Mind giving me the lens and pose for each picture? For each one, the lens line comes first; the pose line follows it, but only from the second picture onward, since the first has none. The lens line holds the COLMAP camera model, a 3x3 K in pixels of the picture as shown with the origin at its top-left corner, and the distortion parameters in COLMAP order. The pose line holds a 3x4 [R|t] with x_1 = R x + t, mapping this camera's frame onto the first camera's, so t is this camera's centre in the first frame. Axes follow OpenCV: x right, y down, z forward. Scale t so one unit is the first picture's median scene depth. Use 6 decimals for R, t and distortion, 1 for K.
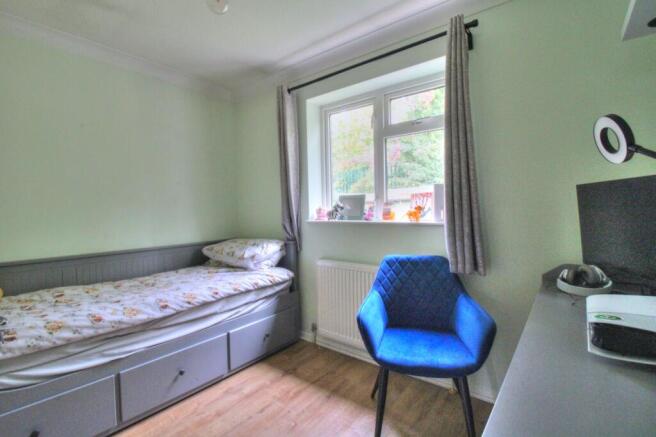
lens RADIAL K [[301.4, 0, 325.4], [0, 301.4, 214.8], [0, 0, 1]] dist [0.001075, -0.013502]
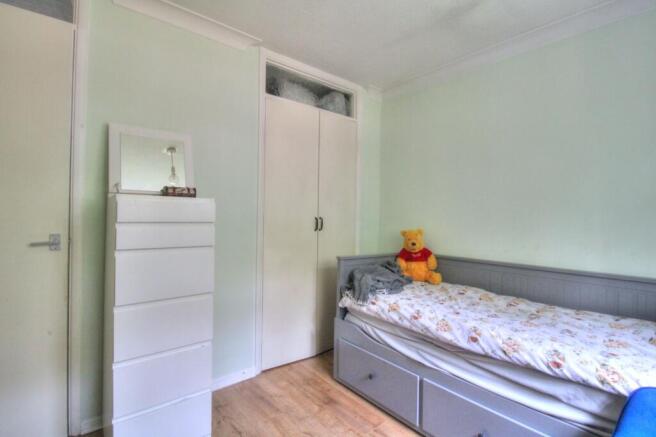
lens RADIAL K [[301.4, 0, 325.4], [0, 301.4, 214.8], [0, 0, 1]] dist [0.001075, -0.013502]
pose [[-0.210488, 0.010628, -0.977539, 0.352283], [-0.023042, 0.999609, 0.015829, -0.027229], [0.977325, 0.025856, -0.210161, 0.866005]]
